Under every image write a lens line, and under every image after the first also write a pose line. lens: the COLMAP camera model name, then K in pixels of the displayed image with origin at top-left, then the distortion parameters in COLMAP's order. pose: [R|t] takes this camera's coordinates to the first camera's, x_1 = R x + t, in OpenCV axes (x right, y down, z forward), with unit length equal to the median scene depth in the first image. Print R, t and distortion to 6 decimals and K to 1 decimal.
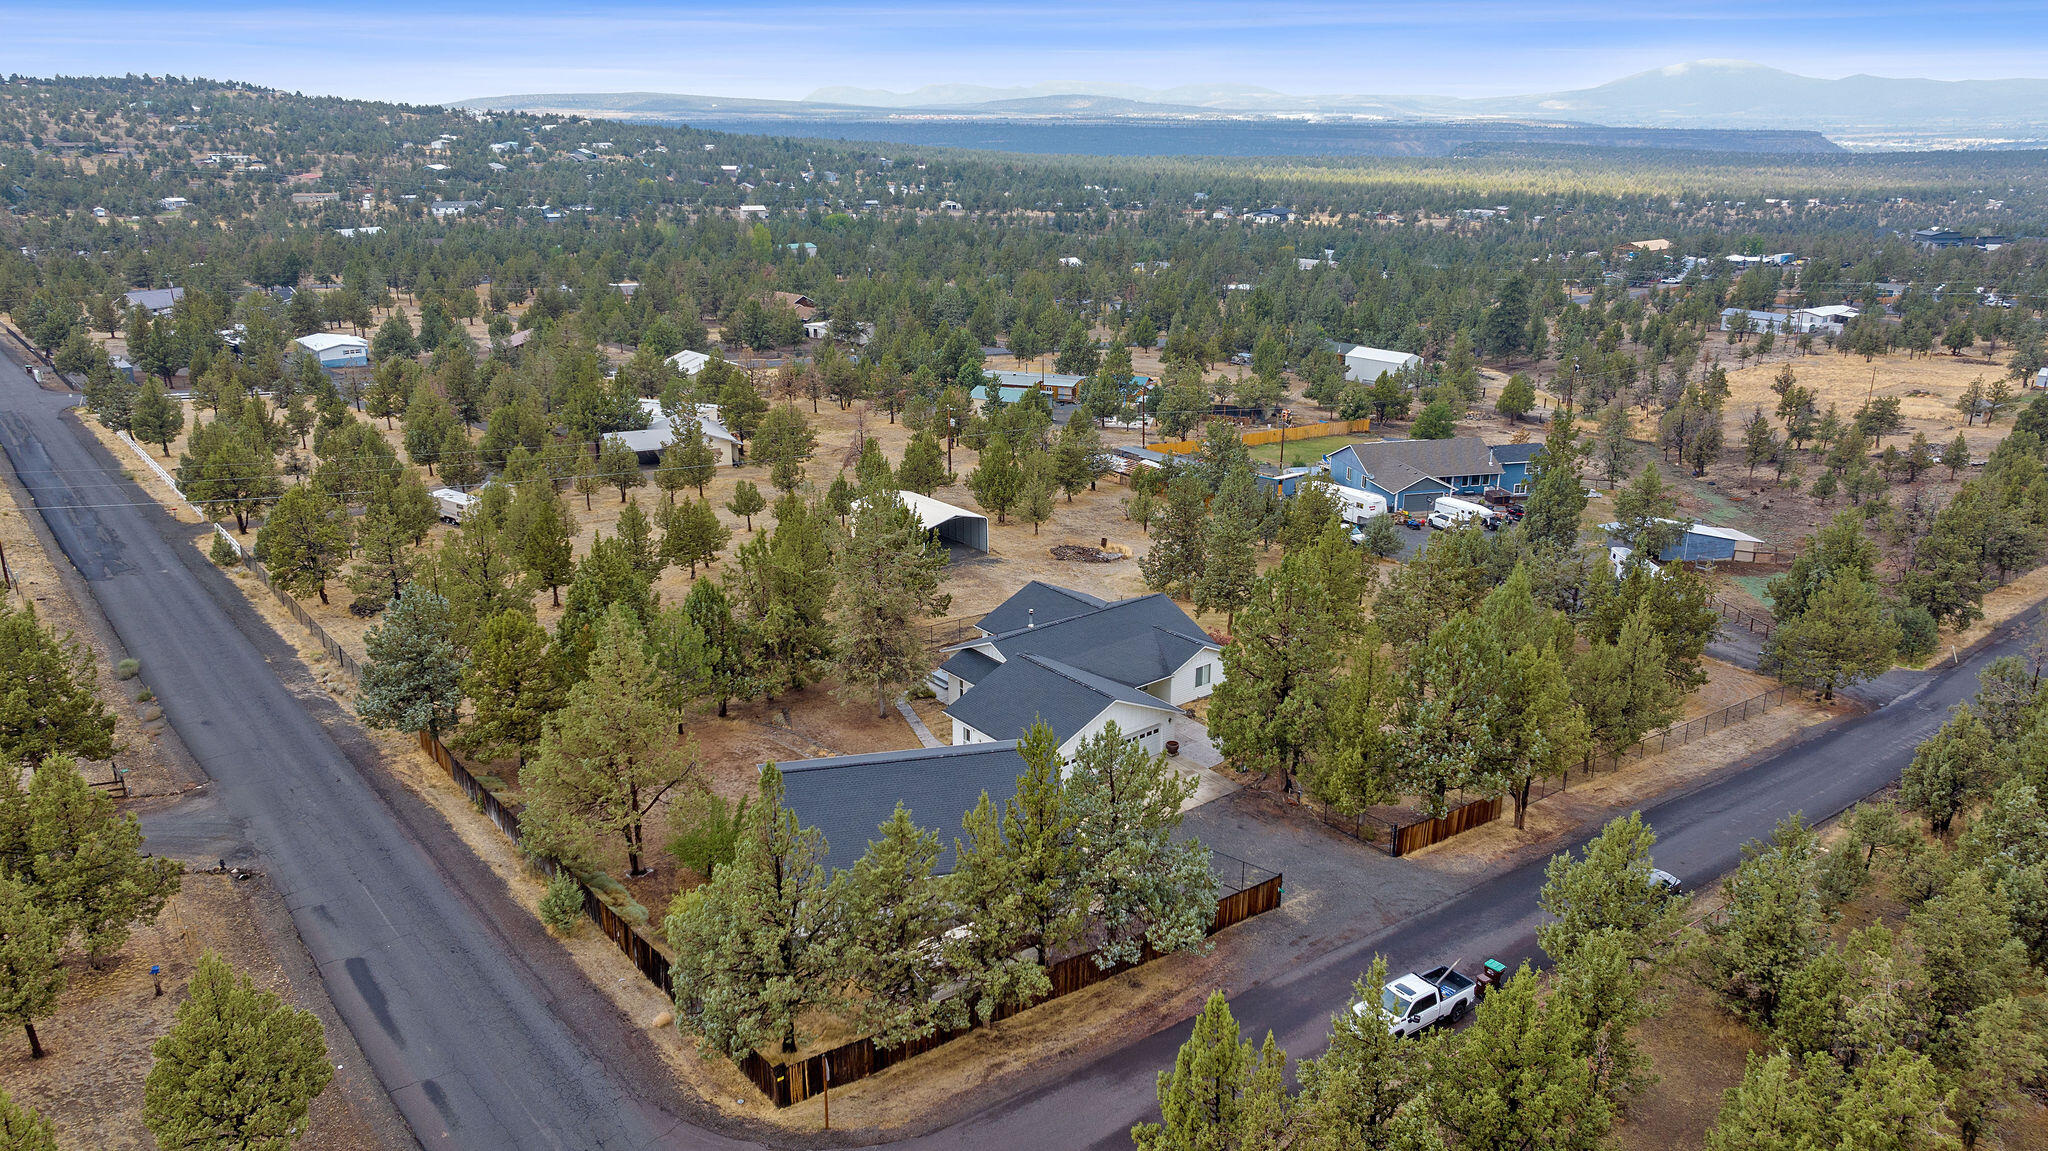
lens RADIAL K [[1451.1, 0, 1031.3], [0, 1451.1, 579.3], [0, 0, 1]] dist [-0.057618, 0.068827]
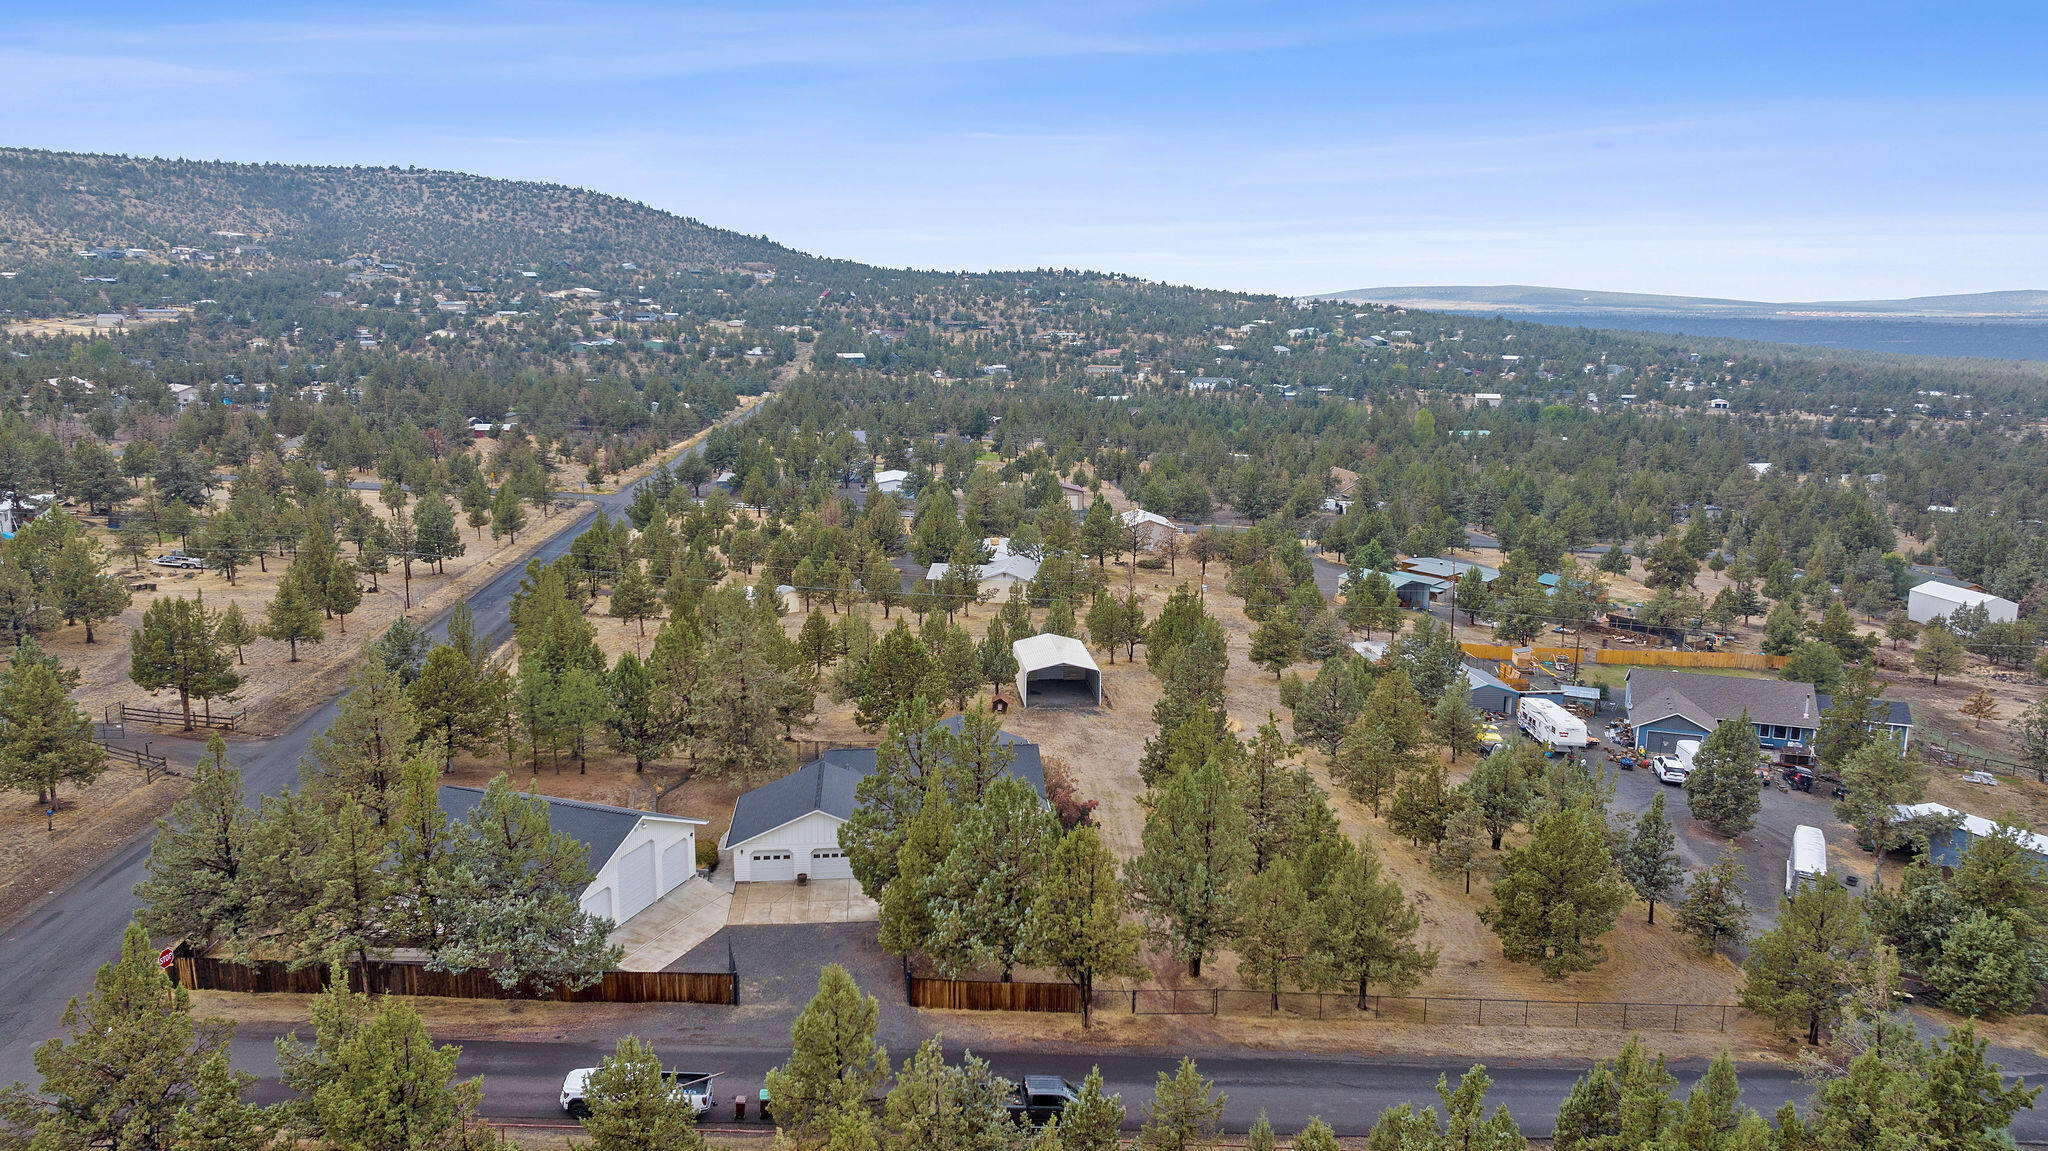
lens RADIAL K [[1451.1, 0, 1031.3], [0, 1451.1, 579.3], [0, 0, 1]] dist [-0.057618, 0.068827]
pose [[0.839323, 0.107670, -0.532864, 0.093041], [-0.173316, 0.982040, -0.074562, -0.003964], [0.515266, 0.154935, 0.842909, 0.015734]]
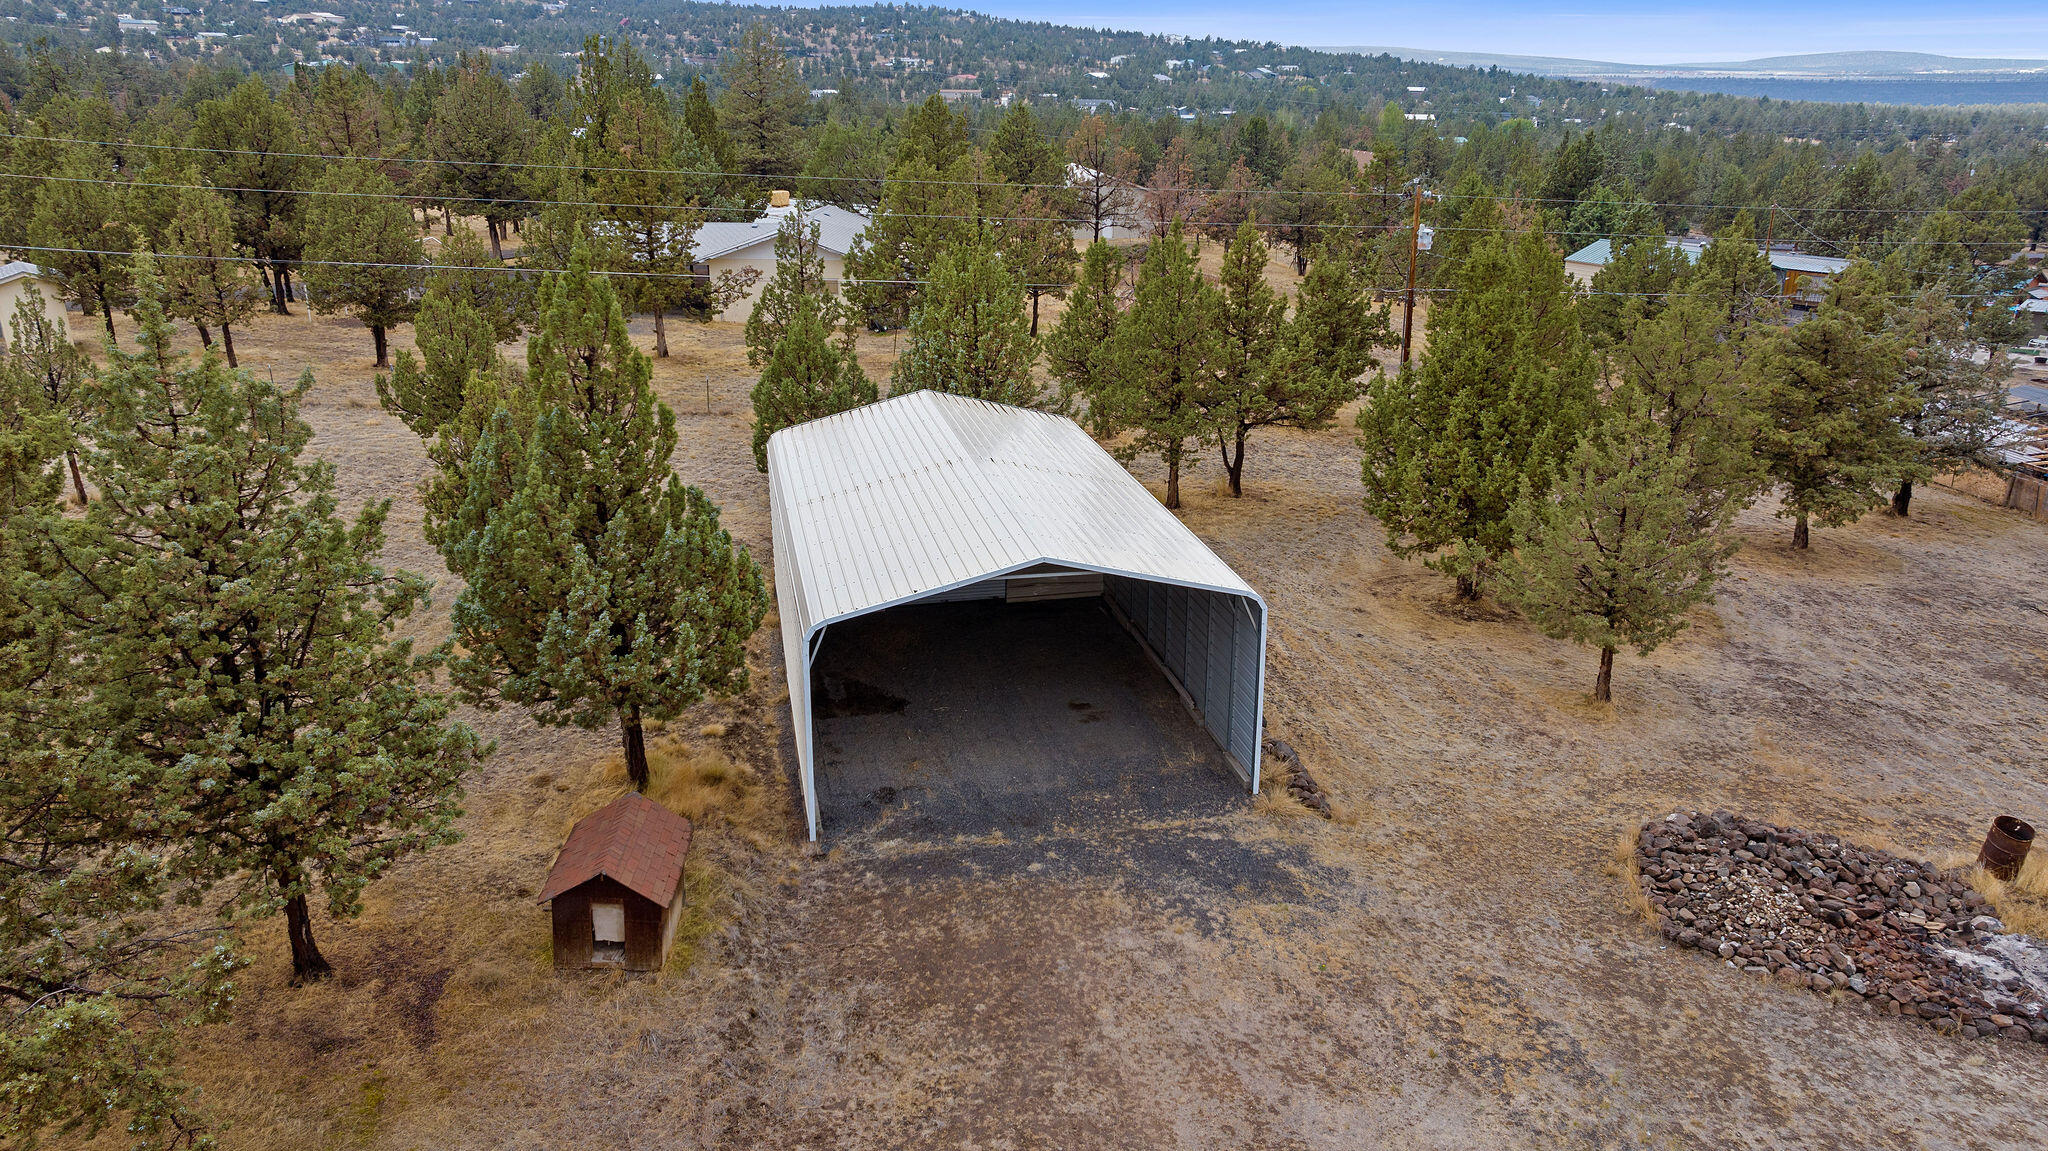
lens RADIAL K [[1451.1, 0, 1031.3], [0, 1451.1, 579.3], [0, 0, 1]] dist [-0.057618, 0.068827]
pose [[0.891322, 0.152211, -0.427057, 0.003289], [-0.141175, 0.988308, 0.057600, -0.009870], [0.430831, 0.008950, 0.902388, 0.162192]]
